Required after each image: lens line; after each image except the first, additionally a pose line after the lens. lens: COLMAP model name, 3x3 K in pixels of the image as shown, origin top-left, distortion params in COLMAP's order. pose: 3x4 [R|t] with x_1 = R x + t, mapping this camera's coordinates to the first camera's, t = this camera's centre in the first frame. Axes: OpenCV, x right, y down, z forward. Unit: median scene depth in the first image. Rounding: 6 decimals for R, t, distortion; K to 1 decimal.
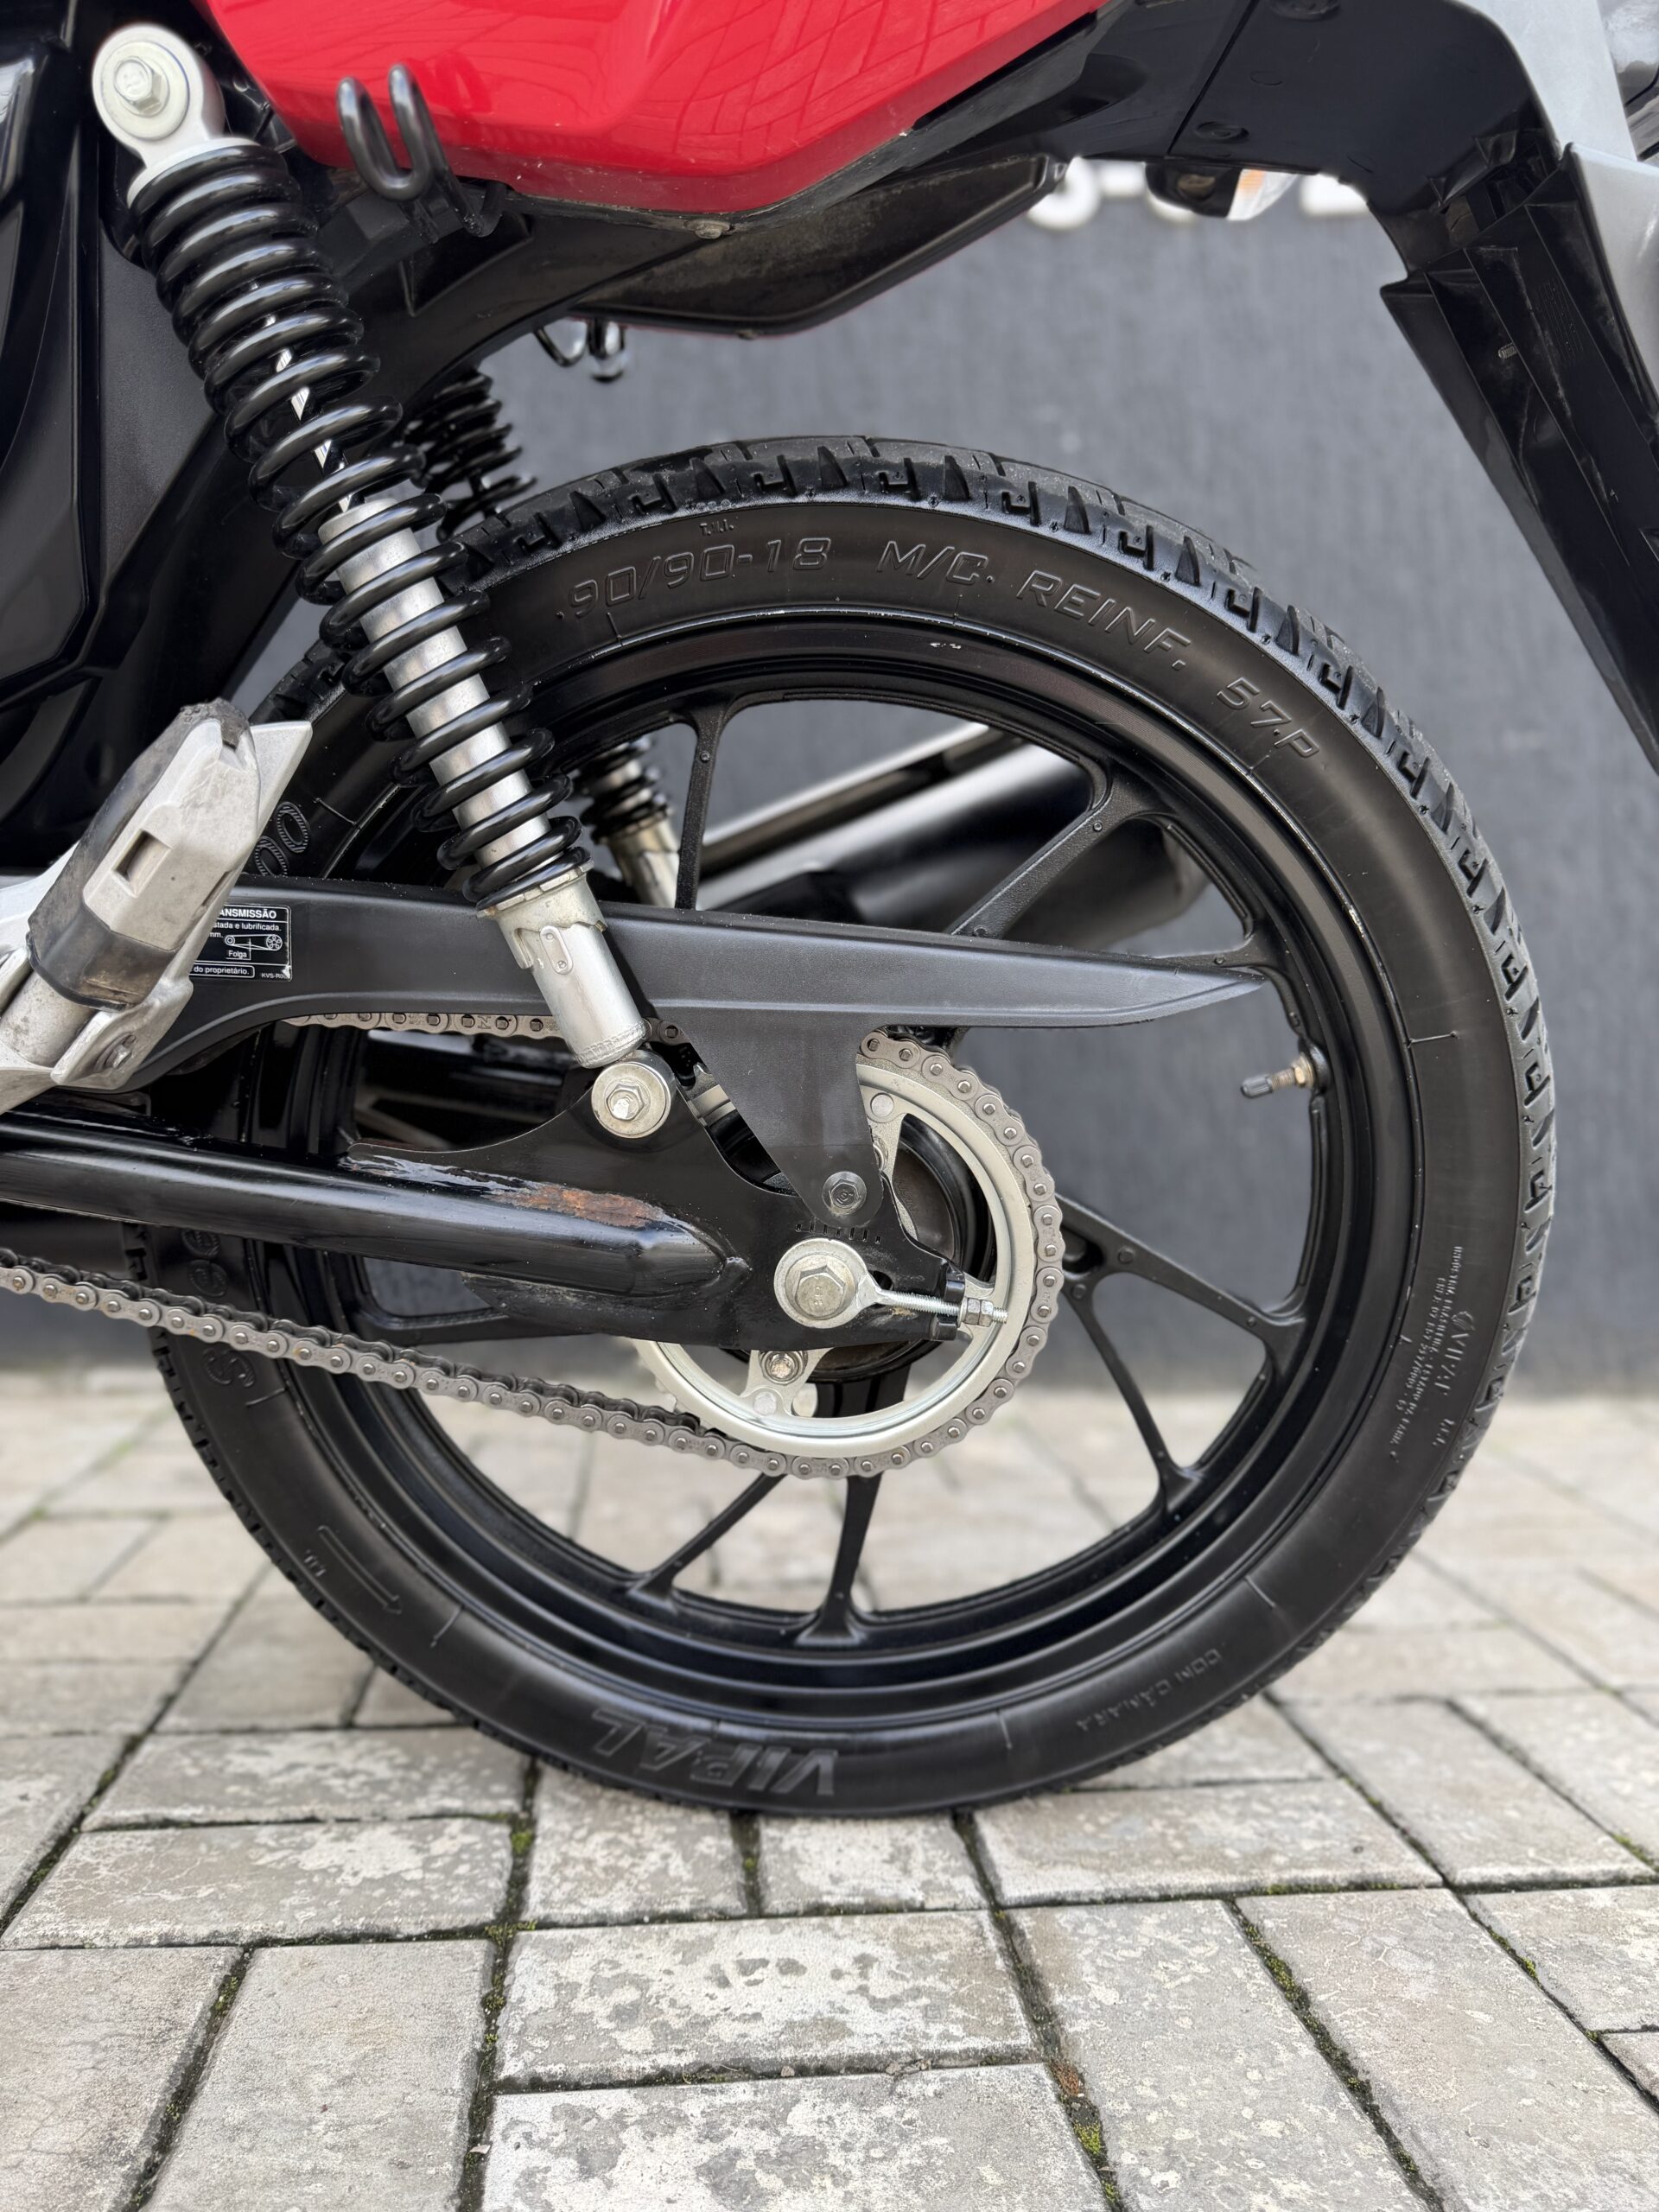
lens RADIAL K [[1597.0, 0, 824.1], [0, 1597.0, 1109.2], [0, 0, 1]] dist [-0.012209, 0.003942]
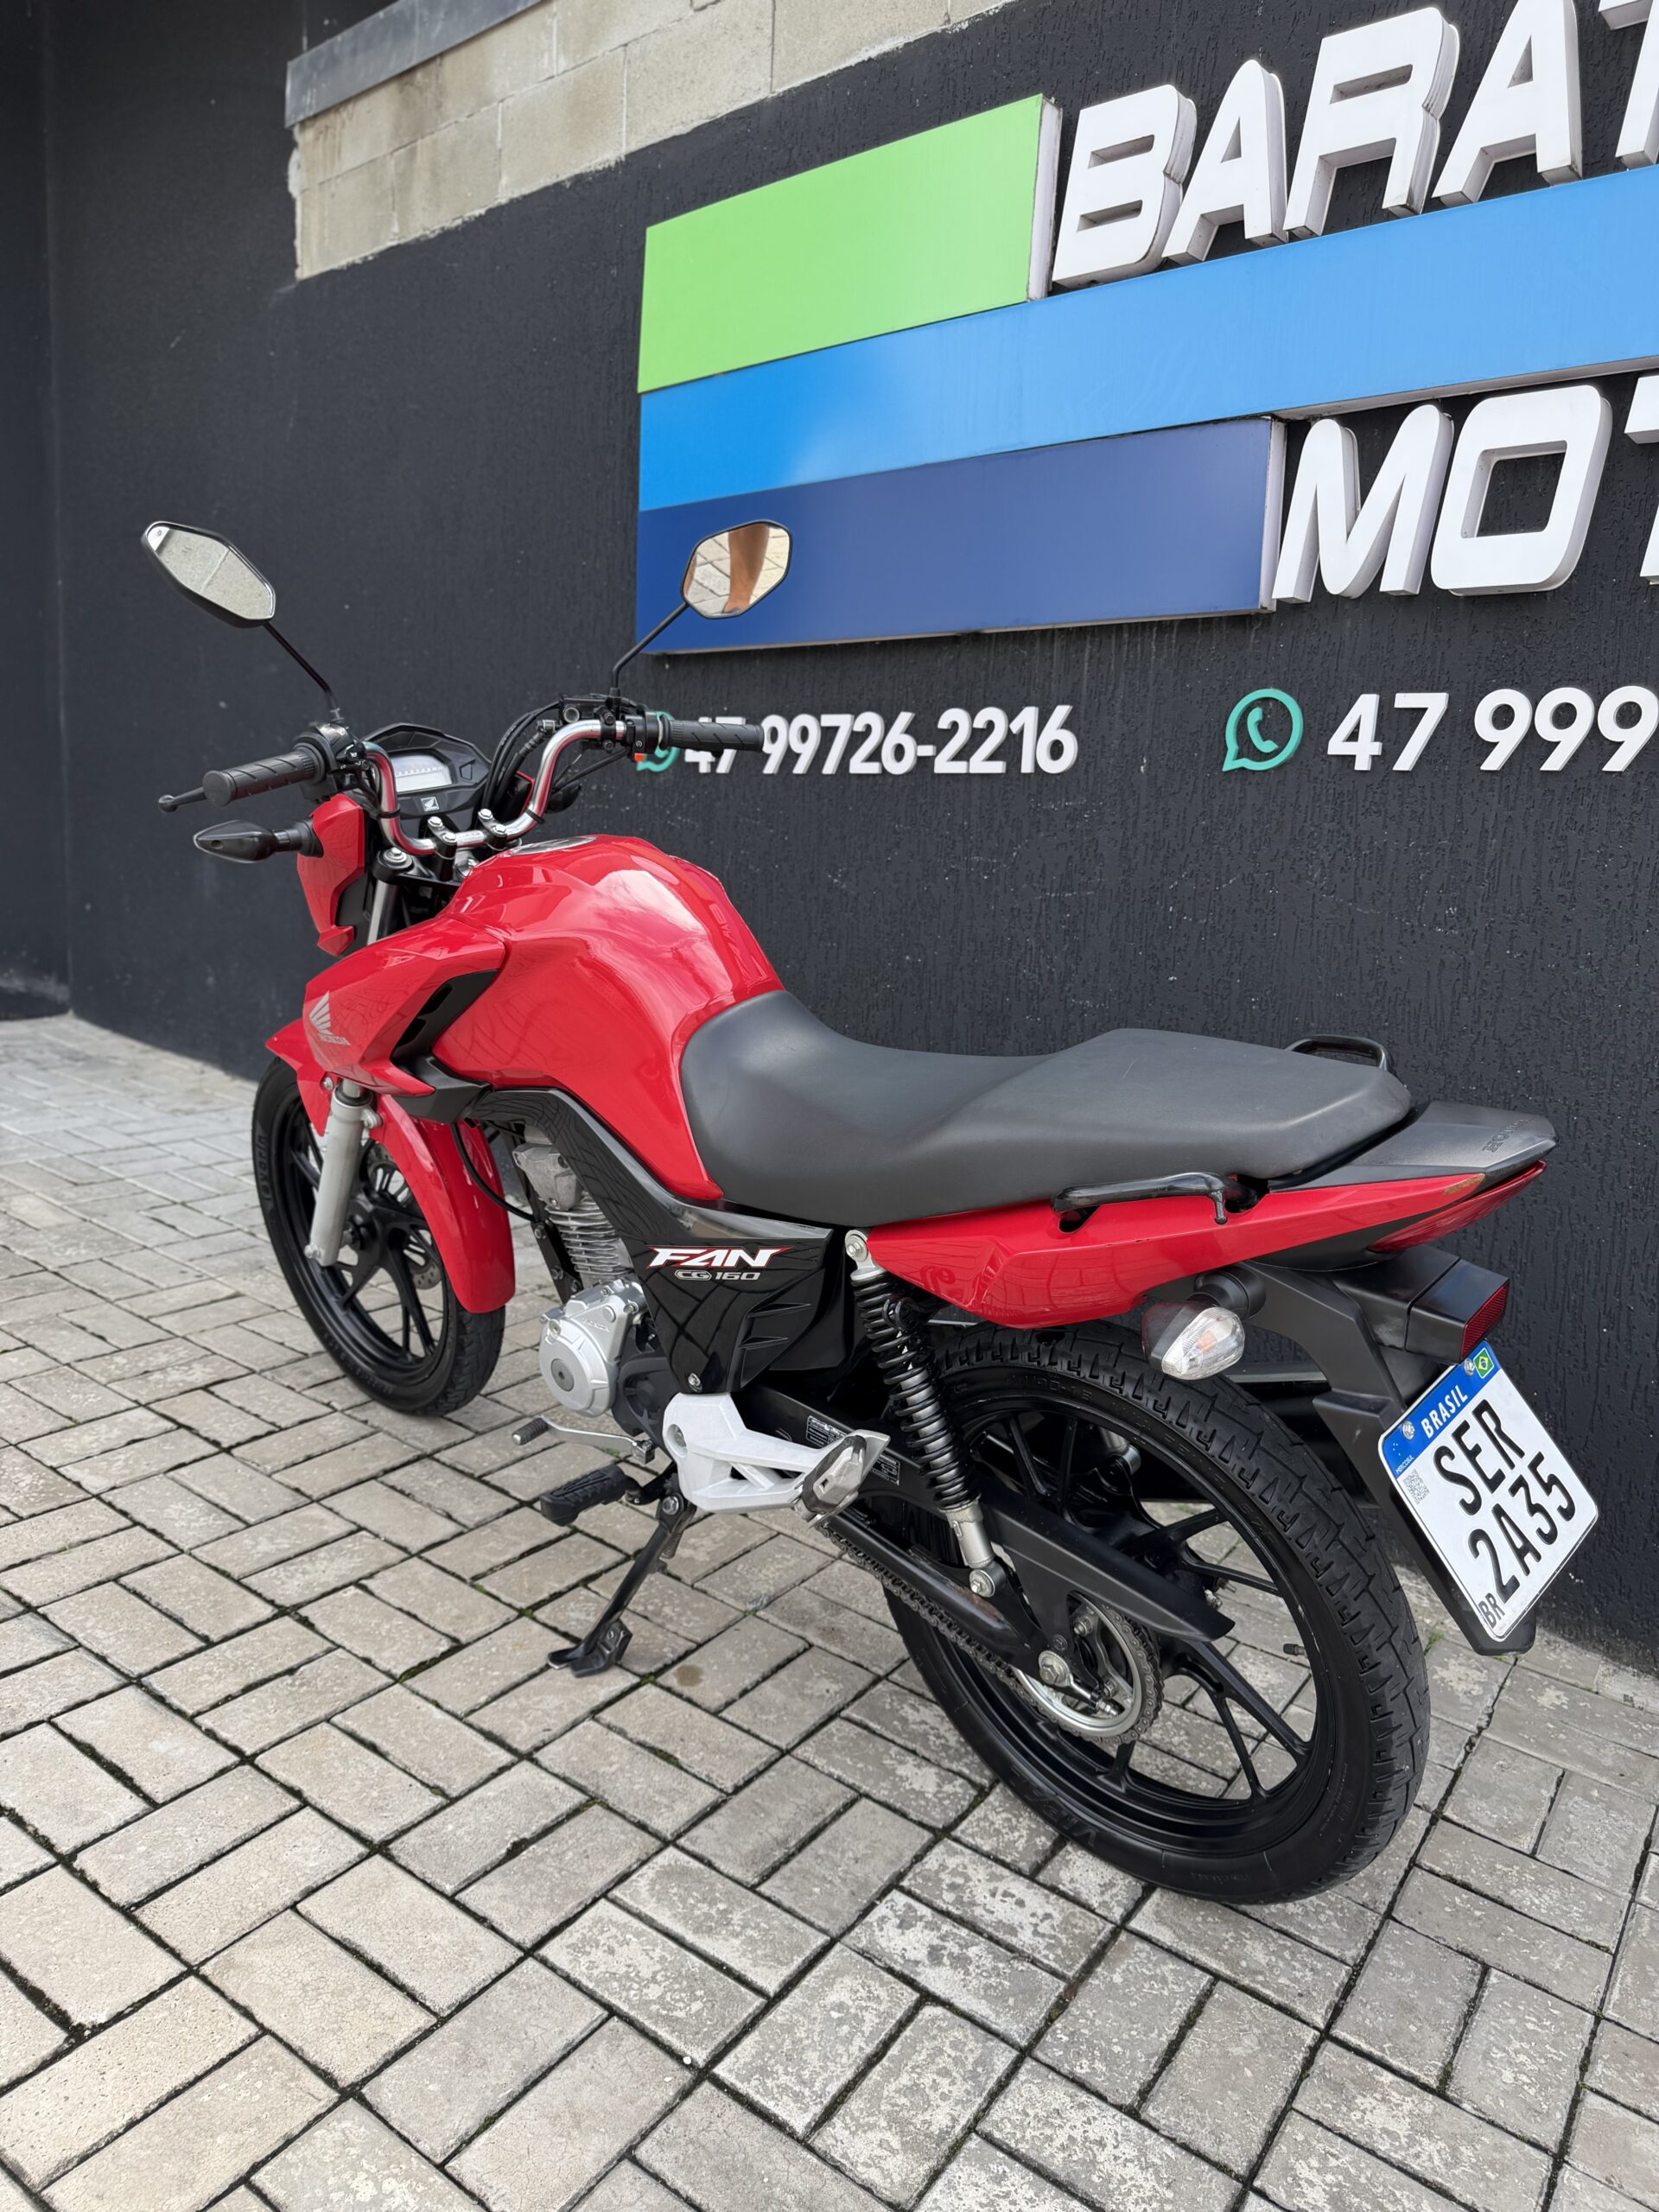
lens RADIAL K [[1565.2, 0, 827.6], [0, 1565.2, 1111.9], [0, 0, 1]] dist [-0.004190, -0.001813]
pose [[0.753475, 0.200815, -0.626058, 1.090914], [-0.112037, 0.977503, 0.178705, -1.145885], [0.647860, -0.064508, 0.759023, -1.049116]]
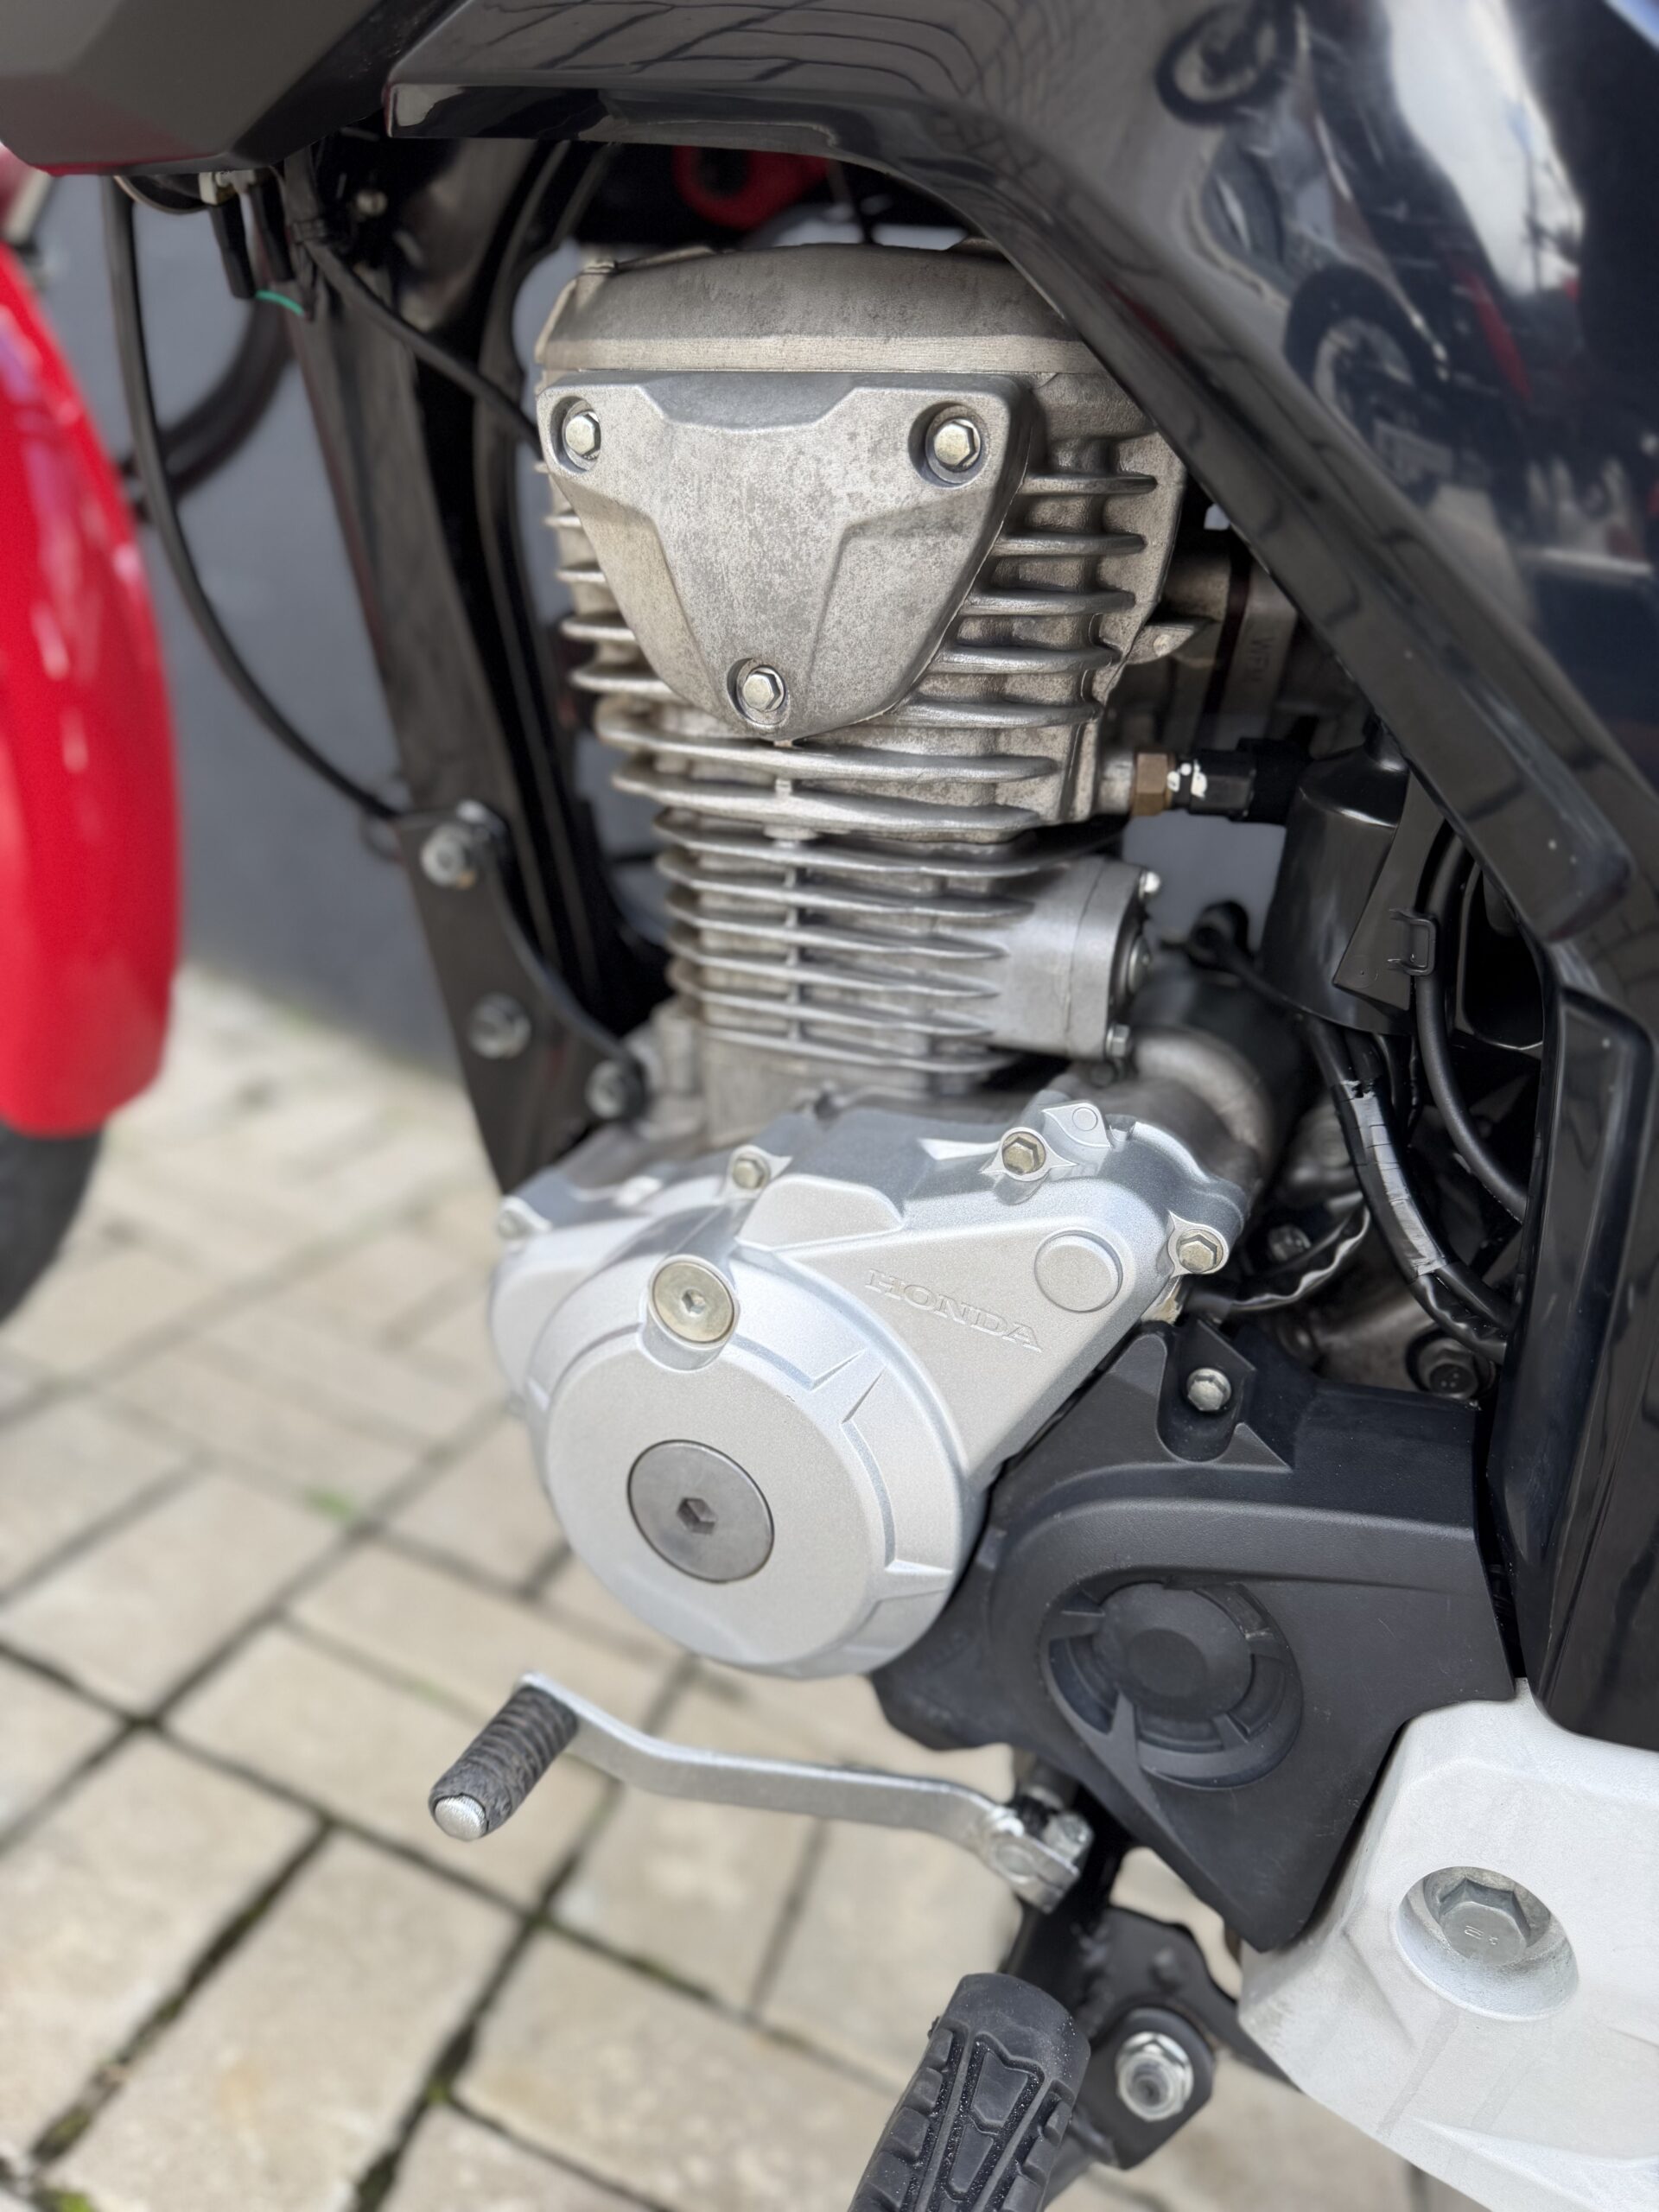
lens RADIAL K [[1584.1, 0, 829.2], [0, 1584.1, 1107.8], [0, 0, 1]] dist [0.000687, -0.003052]
pose [[0.898563, 0.353702, -0.259769, -0.970740], [-0.298640, 0.926580, 0.228610, -0.353258], [0.321557, -0.127843, 0.938220, 0.337240]]
